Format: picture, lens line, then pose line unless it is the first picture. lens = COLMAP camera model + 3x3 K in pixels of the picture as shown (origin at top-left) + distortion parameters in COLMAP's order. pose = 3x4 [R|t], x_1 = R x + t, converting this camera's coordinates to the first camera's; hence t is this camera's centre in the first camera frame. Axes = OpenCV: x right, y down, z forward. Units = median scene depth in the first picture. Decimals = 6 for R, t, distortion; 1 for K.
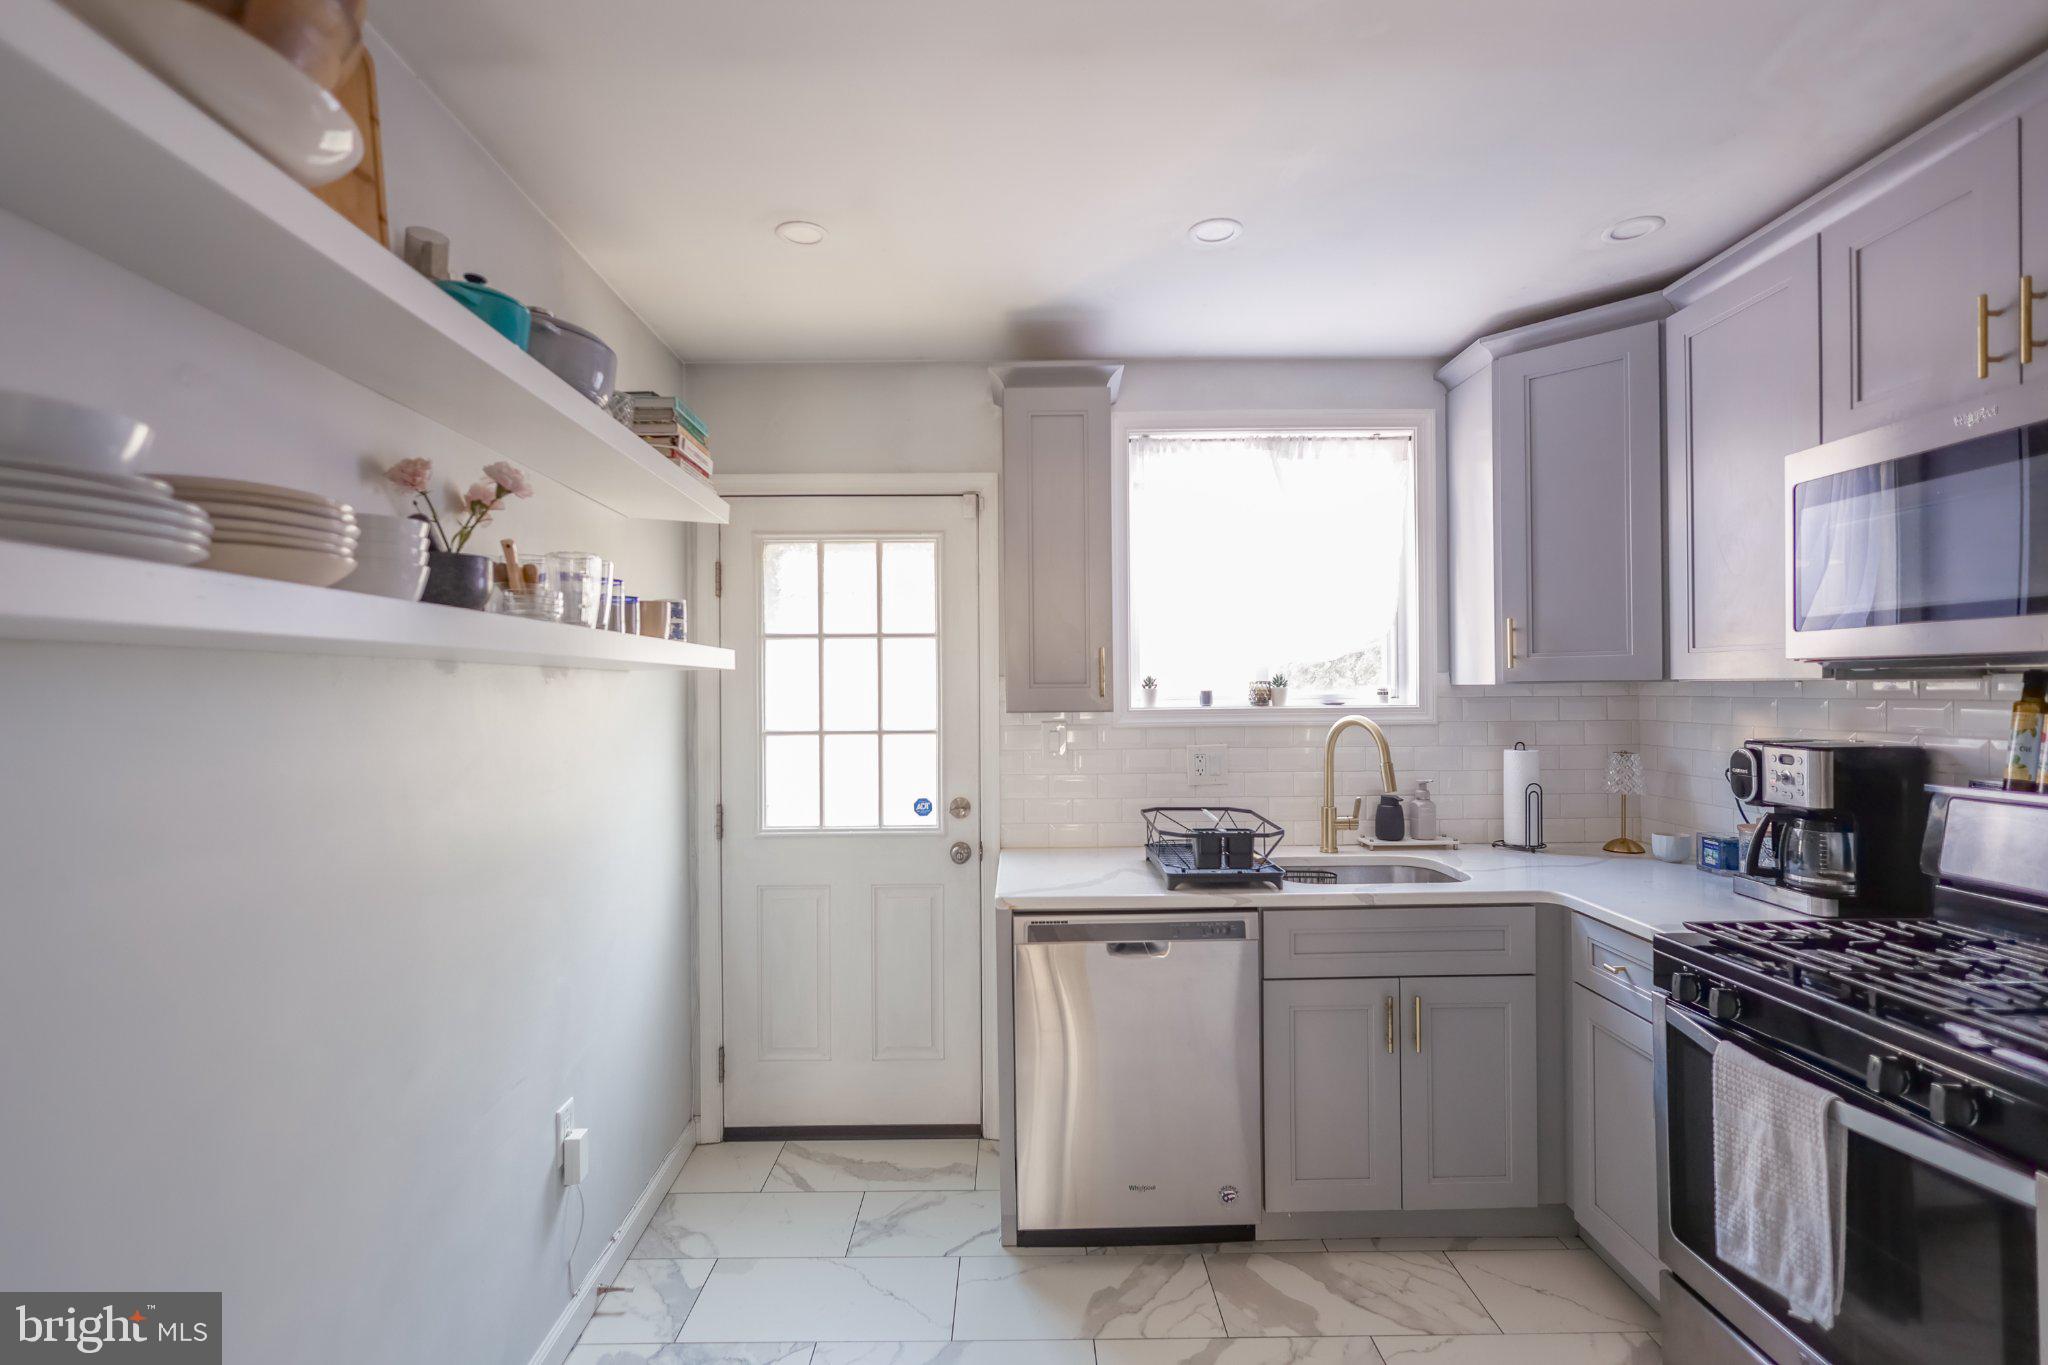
lens RADIAL K [[943.4, 0, 1024.4], [0, 943.4, 685.6], [0, 0, 1]] dist [-0.000612, 0.000891]
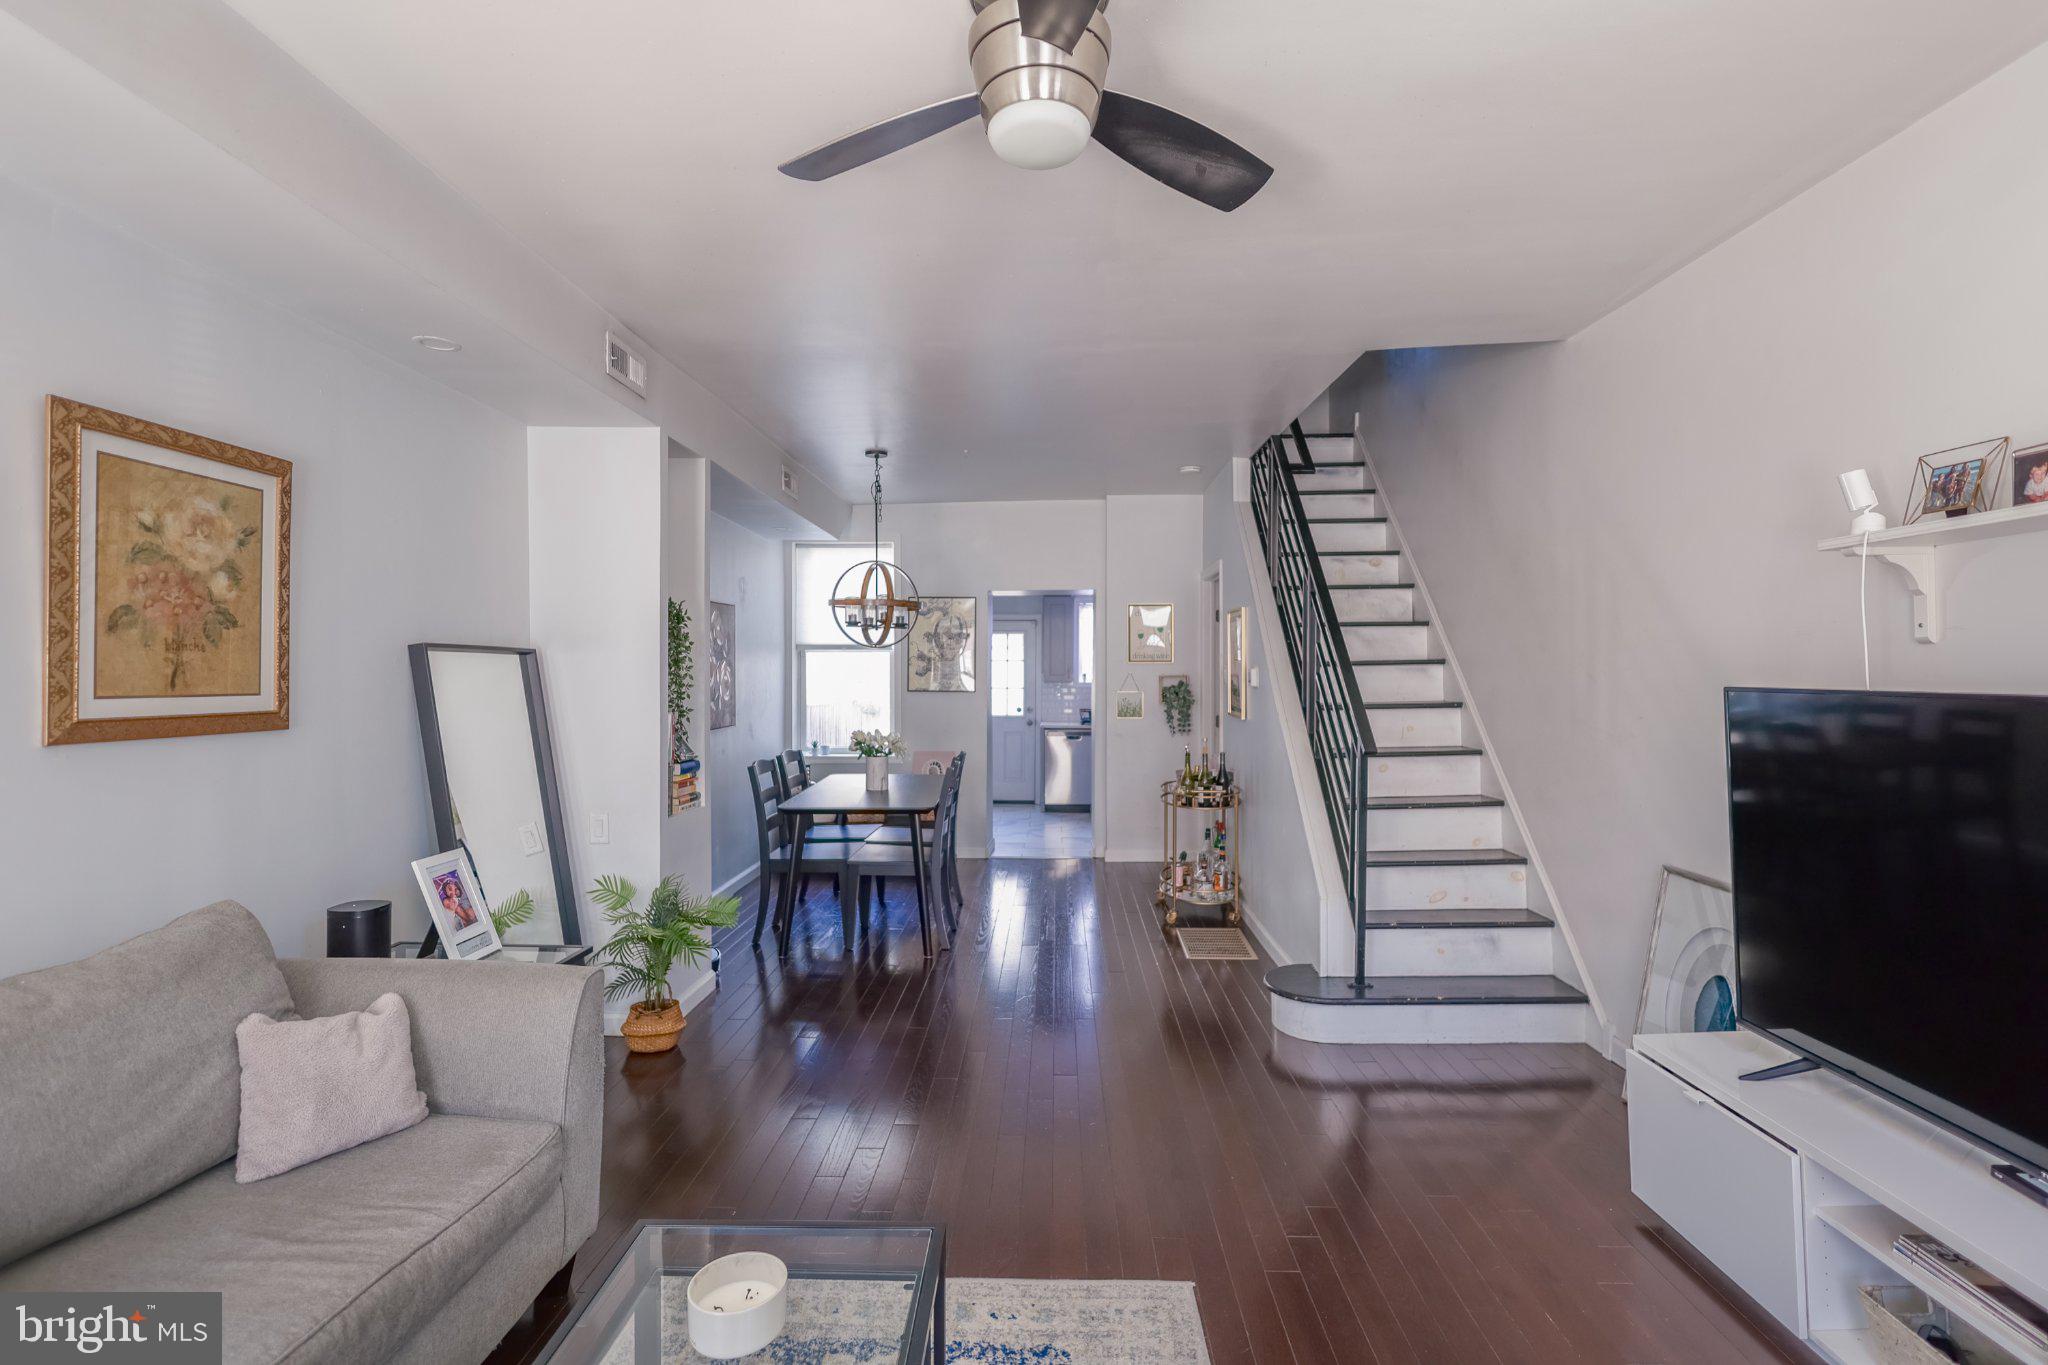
lens RADIAL K [[933.9, 0, 1024.1], [0, 933.9, 675.8], [0, 0, 1]] dist [-0.000285, 0.000066]
pose [[0.999373, 0.012119, -0.033262, 0.031590], [-0.012232, 0.999920, -0.003186, 0.016574], [0.033221, 0.003590, 0.999442, -3.038746]]
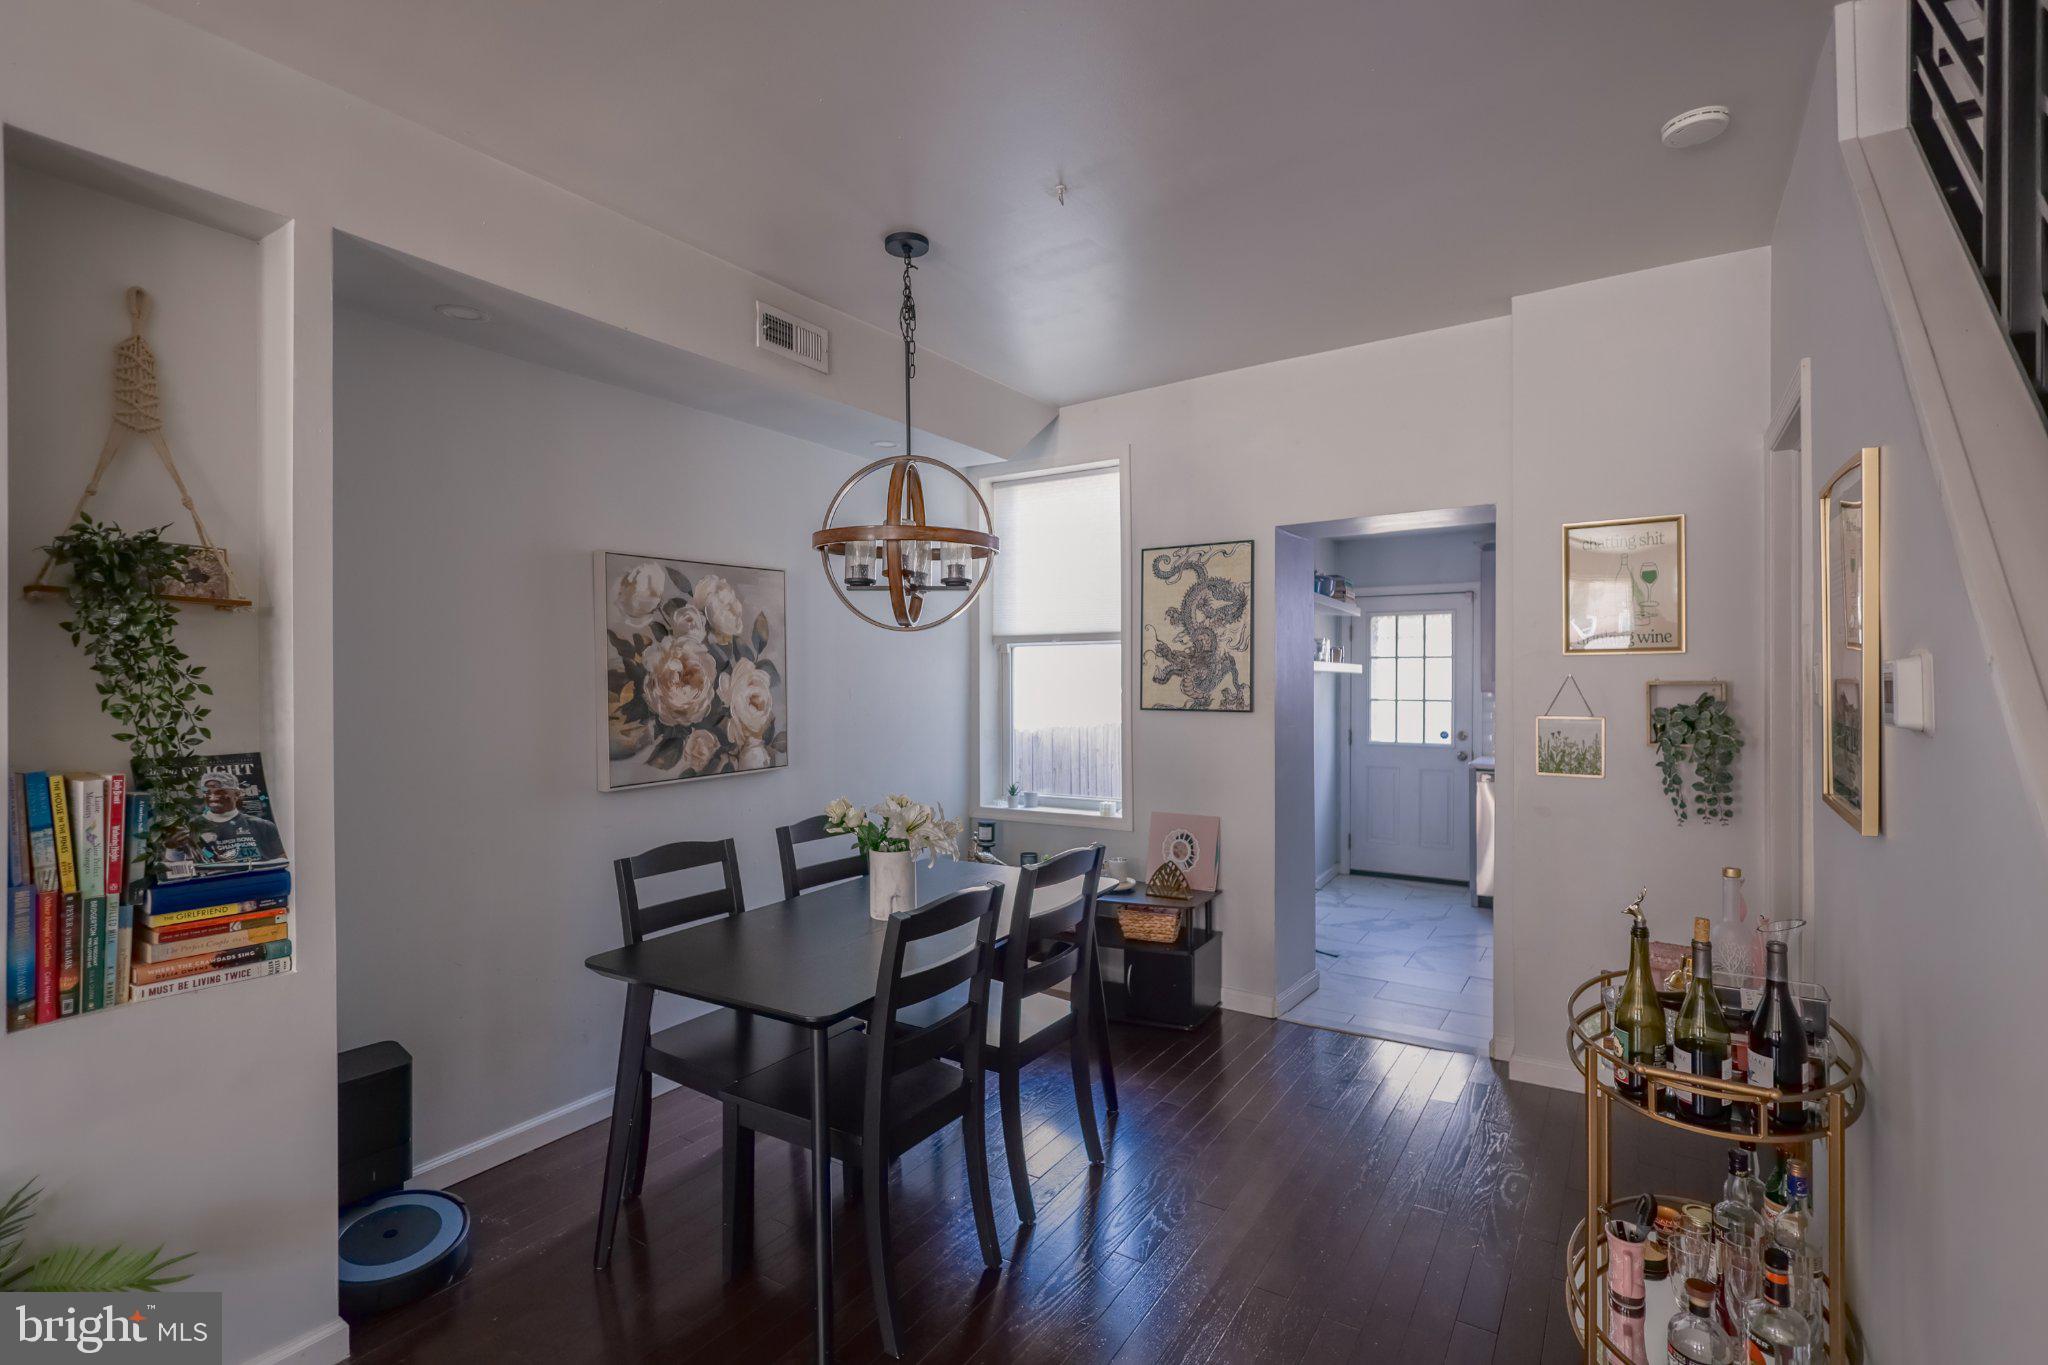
lens RADIAL K [[943.4, 0, 1024.4], [0, 943.4, 685.6], [0, 0, 1]] dist [-0.000612, 0.000891]
pose [[0.837971, 0.011878, -0.545585, 0.335201], [-0.008239, 0.999925, 0.009114, 0.002047], [0.545652, -0.003142, 0.838006, -1.709124]]
